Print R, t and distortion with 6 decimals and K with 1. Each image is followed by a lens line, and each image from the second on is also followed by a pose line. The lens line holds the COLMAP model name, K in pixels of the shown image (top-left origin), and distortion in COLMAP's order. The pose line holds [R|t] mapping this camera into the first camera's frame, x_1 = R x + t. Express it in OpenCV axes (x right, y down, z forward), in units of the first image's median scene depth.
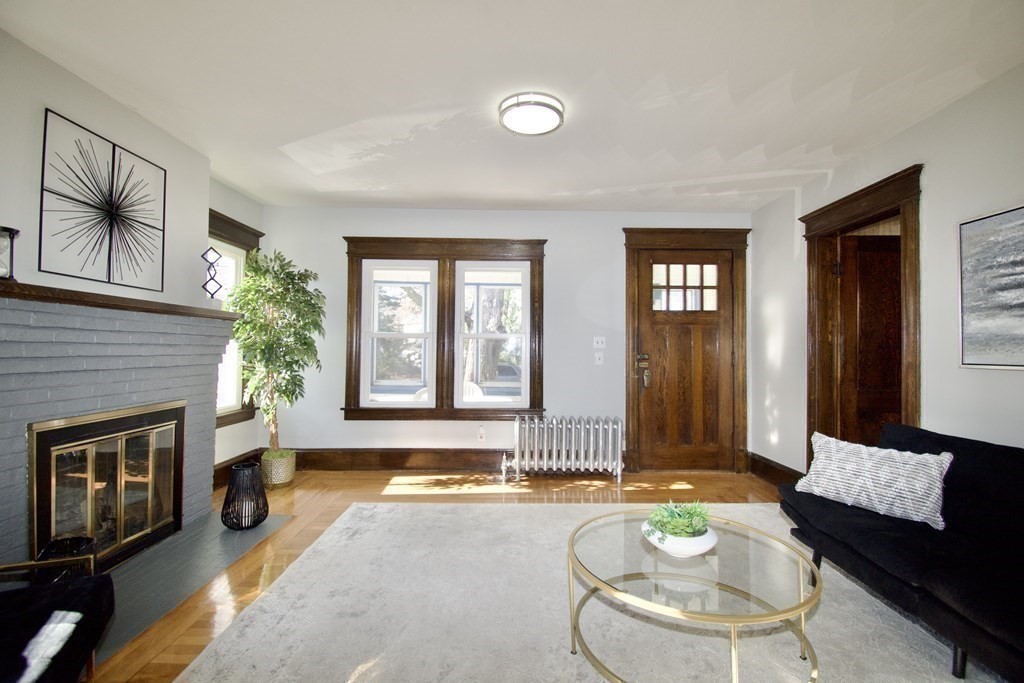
lens RADIAL K [[449.1, 0, 517.4], [0, 449.1, 340.9], [0, 0, 1]] dist [0.020708, -0.025066]
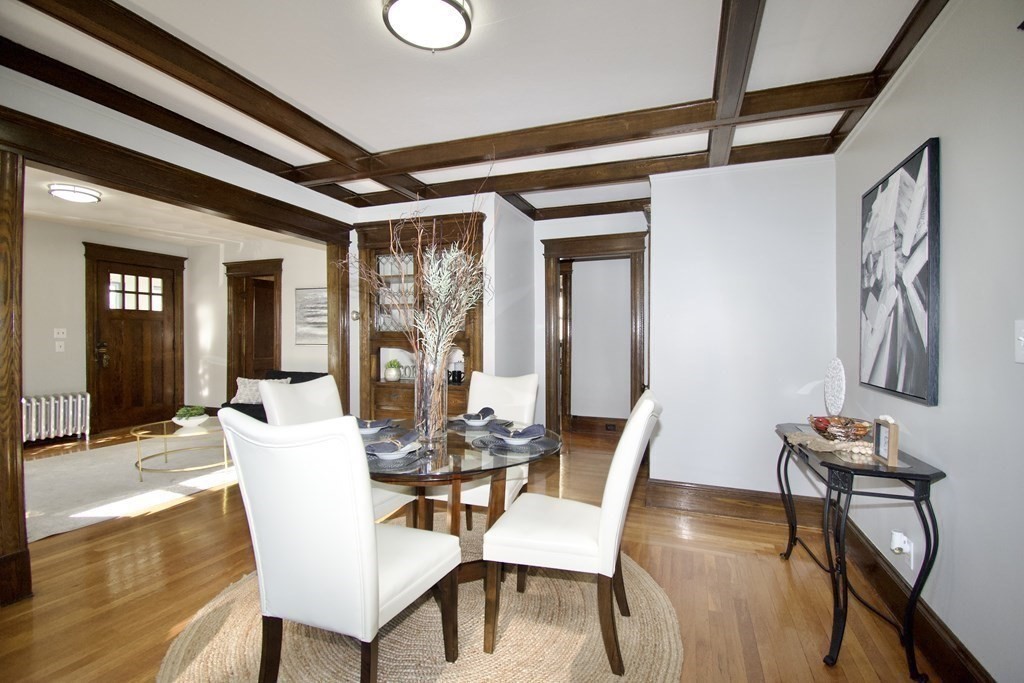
lens RADIAL K [[449.1, 0, 517.4], [0, 449.1, 340.9], [0, 0, 1]] dist [0.020708, -0.025066]
pose [[0.361823, -0.012541, 0.932163, -0.540172], [-0.018935, 0.999604, 0.020798, -0.026676], [-0.932055, -0.025176, 0.361442, -0.636310]]
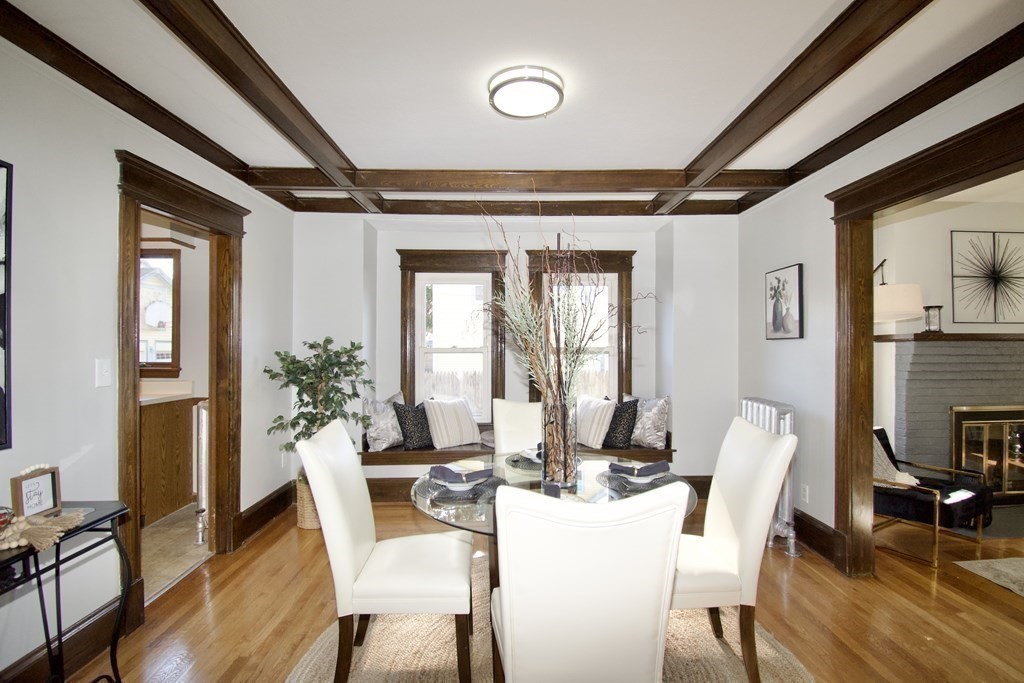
lens RADIAL K [[452.4, 0, 509.3], [0, 452.4, 355.8], [0, 0, 1]] dist [-0.008379, -0.011880]
pose [[-0.012536, -0.008835, -0.999882, 0.378623], [0.020499, 0.999749, -0.009090, -0.022978], [0.999711, -0.020611, -0.012352, -0.398832]]
